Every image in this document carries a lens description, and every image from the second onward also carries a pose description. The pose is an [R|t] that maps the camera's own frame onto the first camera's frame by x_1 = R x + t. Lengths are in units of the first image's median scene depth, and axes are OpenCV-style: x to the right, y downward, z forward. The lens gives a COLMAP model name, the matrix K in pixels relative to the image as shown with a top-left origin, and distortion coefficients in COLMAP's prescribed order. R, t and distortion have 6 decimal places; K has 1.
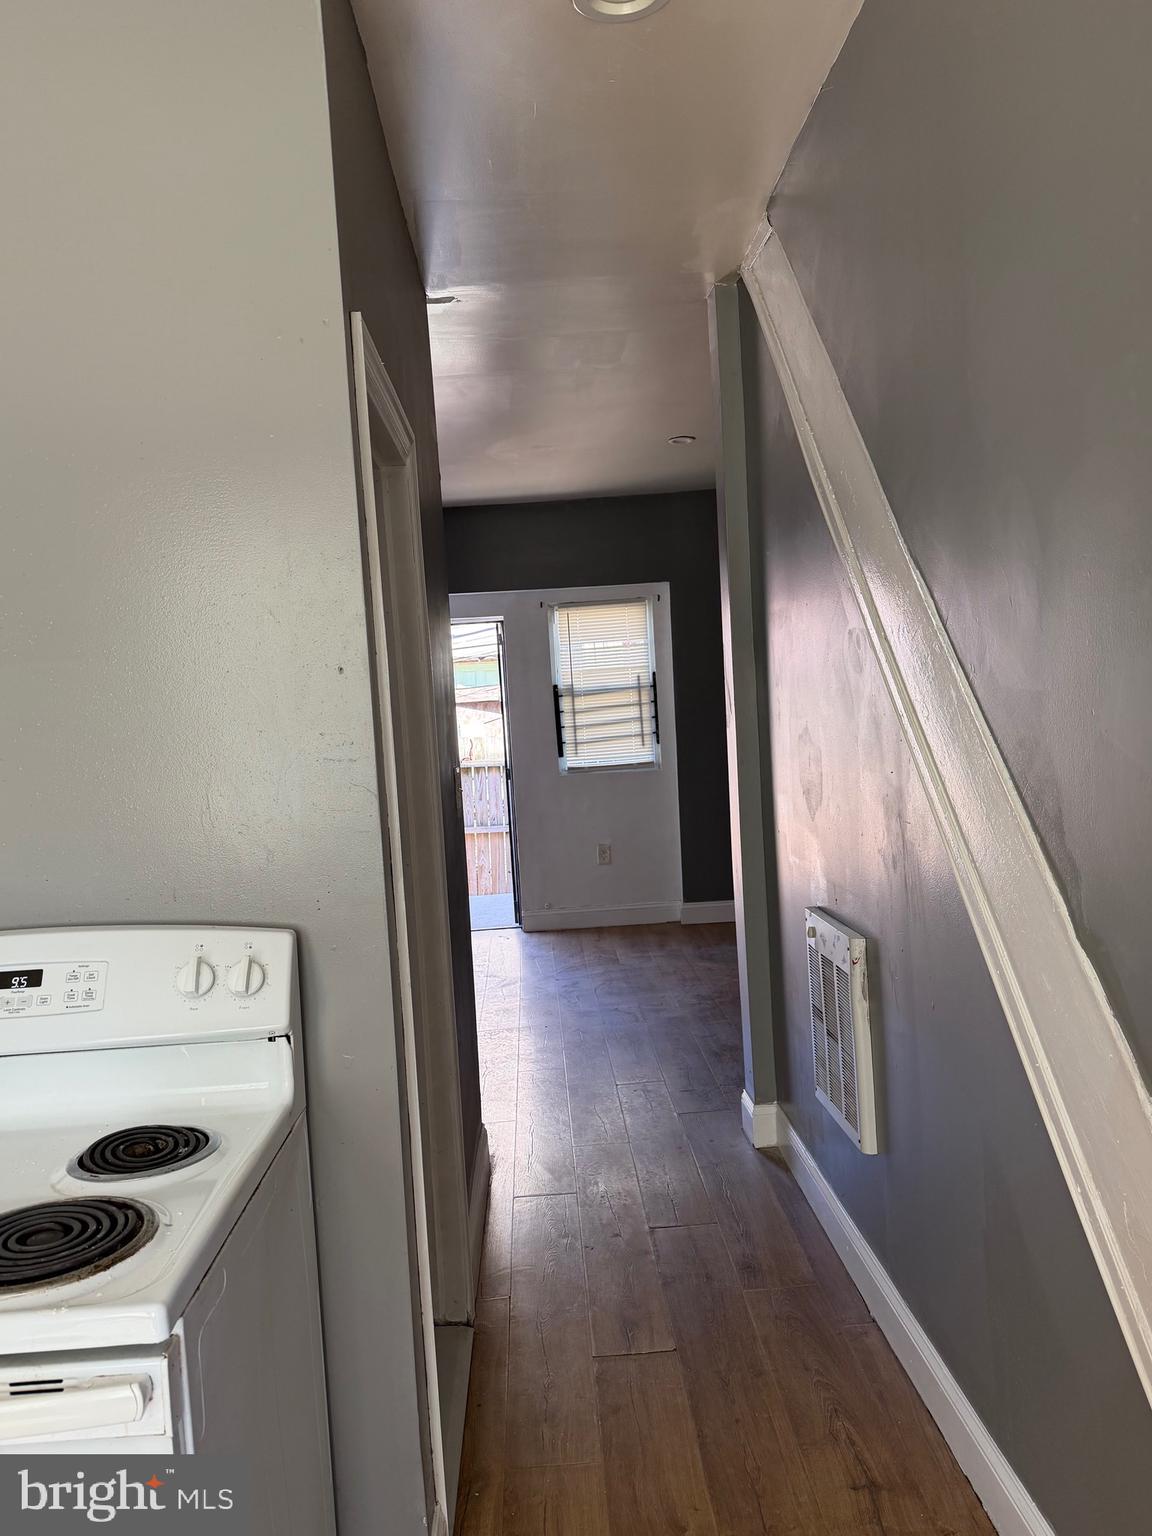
lens RADIAL K [[1210.1, 0, 580.2], [0, 1210.1, 792.8], [0, 0, 1]] dist [0.079466, -0.005937]
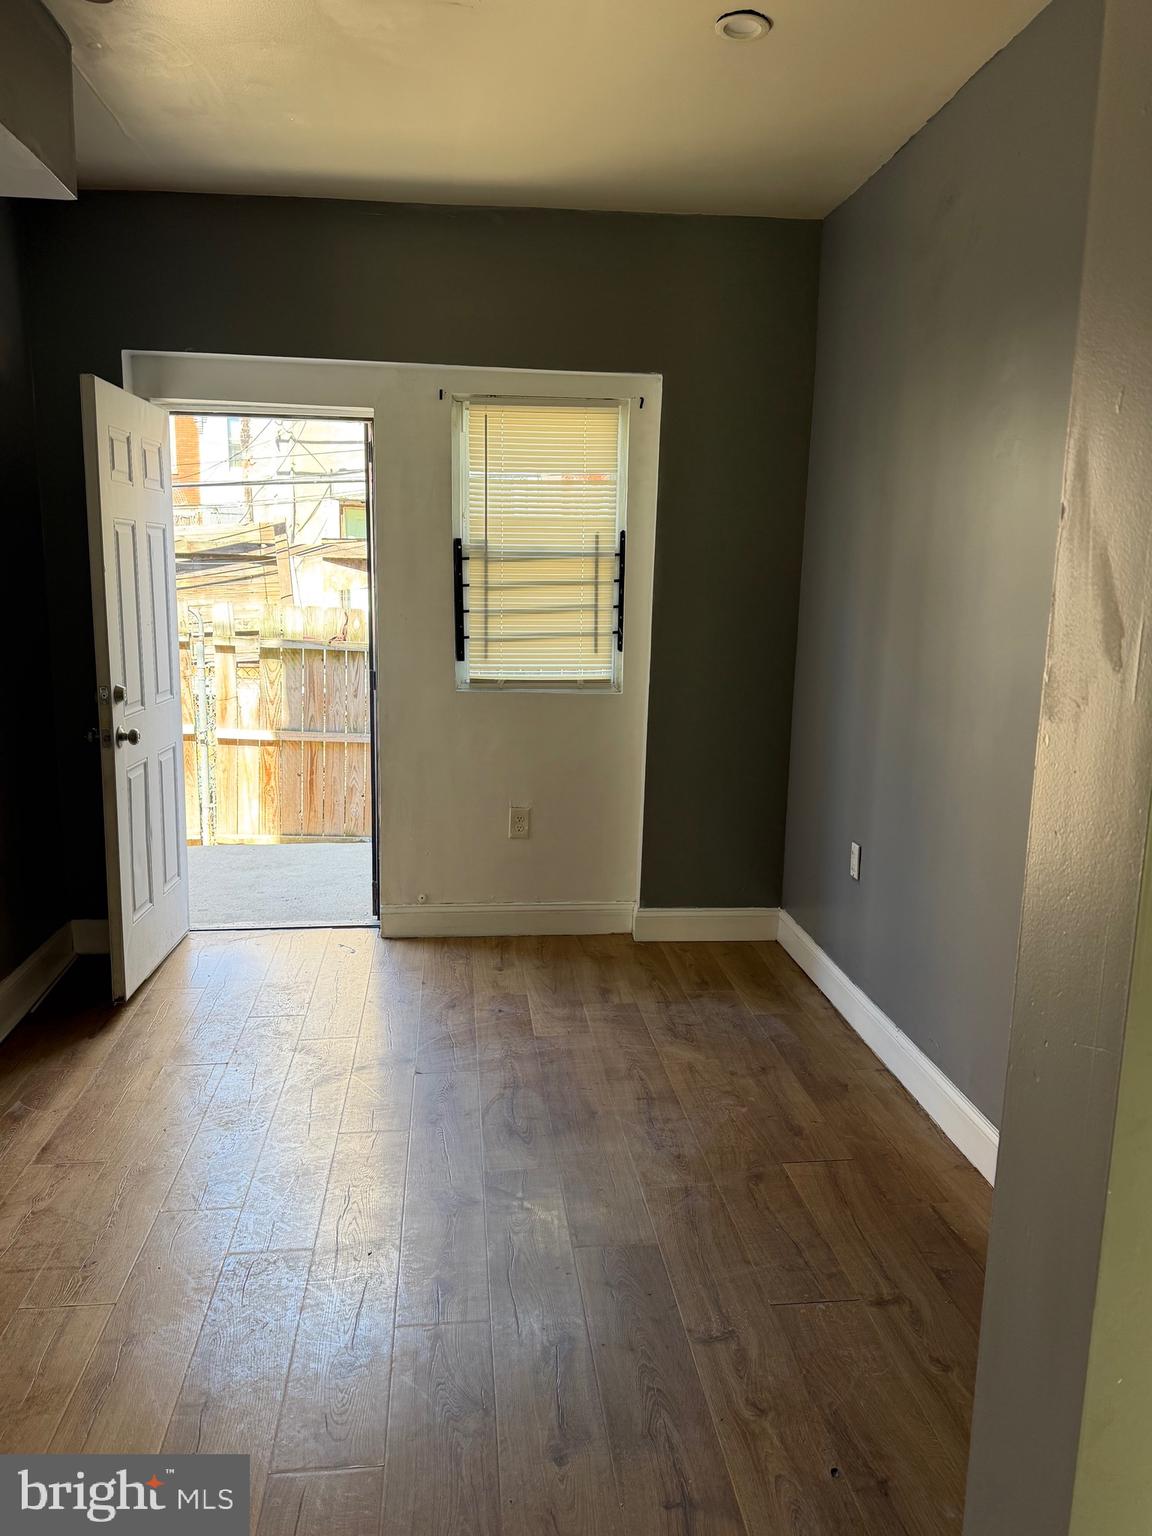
lens RADIAL K [[1210.1, 0, 580.2], [0, 1210.1, 792.8], [0, 0, 1]] dist [0.079466, -0.005937]
pose [[0.995073, 0.068549, 0.071628, 0.005282], [-0.075562, 0.992085, 0.100286, -0.030268], [-0.064186, -0.105205, 0.992377, 0.396819]]
